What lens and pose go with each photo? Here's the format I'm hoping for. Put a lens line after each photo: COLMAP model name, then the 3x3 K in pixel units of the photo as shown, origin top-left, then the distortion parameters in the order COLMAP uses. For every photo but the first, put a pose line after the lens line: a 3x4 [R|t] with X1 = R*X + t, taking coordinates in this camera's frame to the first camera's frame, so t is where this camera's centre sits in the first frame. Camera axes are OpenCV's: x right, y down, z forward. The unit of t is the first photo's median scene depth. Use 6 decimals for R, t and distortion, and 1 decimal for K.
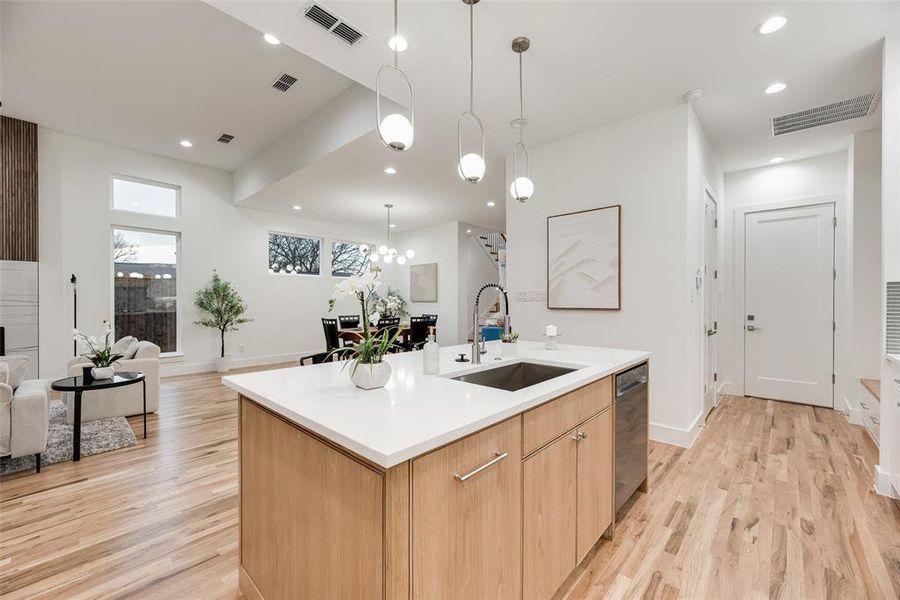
lens RADIAL K [[362.9, 0, 450.8], [0, 362.9, 303.9], [0, 0, 1]] dist [-0.000626, -0.000139]
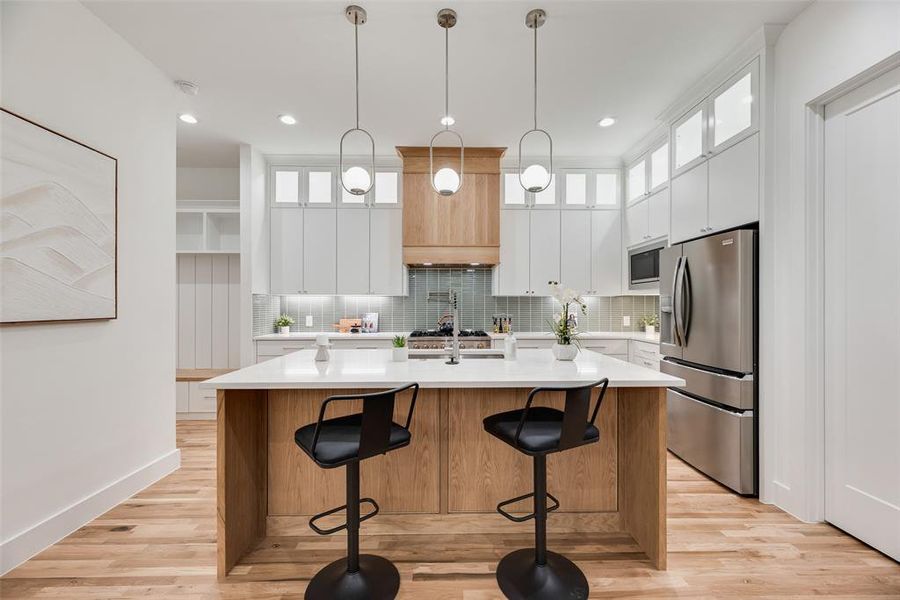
lens RADIAL K [[362.9, 0, 450.8], [0, 362.9, 303.9], [0, 0, 1]] dist [-0.000626, -0.000139]
pose [[-0.685649, 0.001438, 0.727931, -0.604563], [0.005475, 0.999980, 0.003181, -0.013637], [-0.727911, 0.006167, -0.685643, 1.433697]]
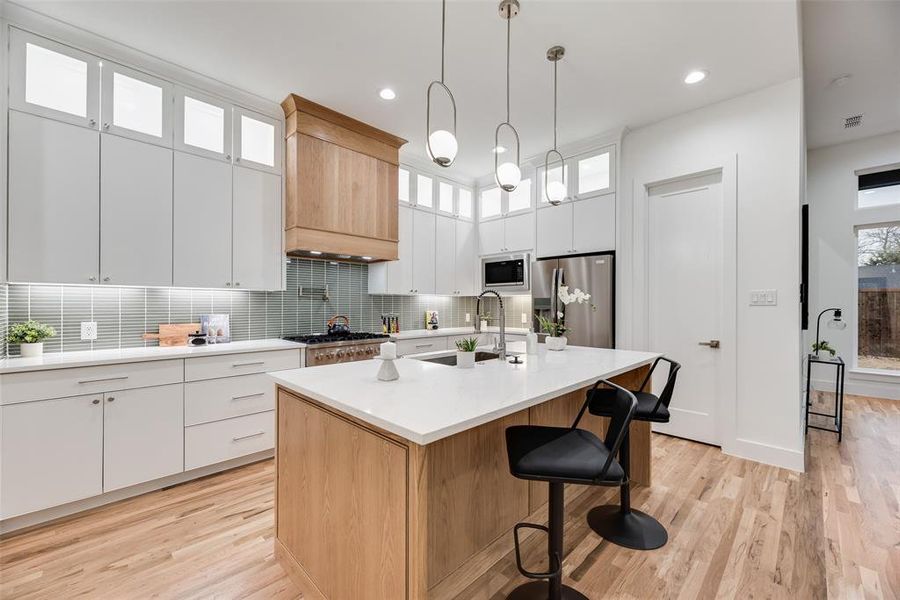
lens RADIAL K [[362.9, 0, 450.8], [0, 362.9, 303.9], [0, 0, 1]] dist [-0.000626, -0.000139]
pose [[-0.999145, -0.004696, 0.041064, 0.147066], [-0.004357, 0.999956, 0.008338, -0.015545], [-0.041102, 0.008152, -0.999122, 1.701393]]
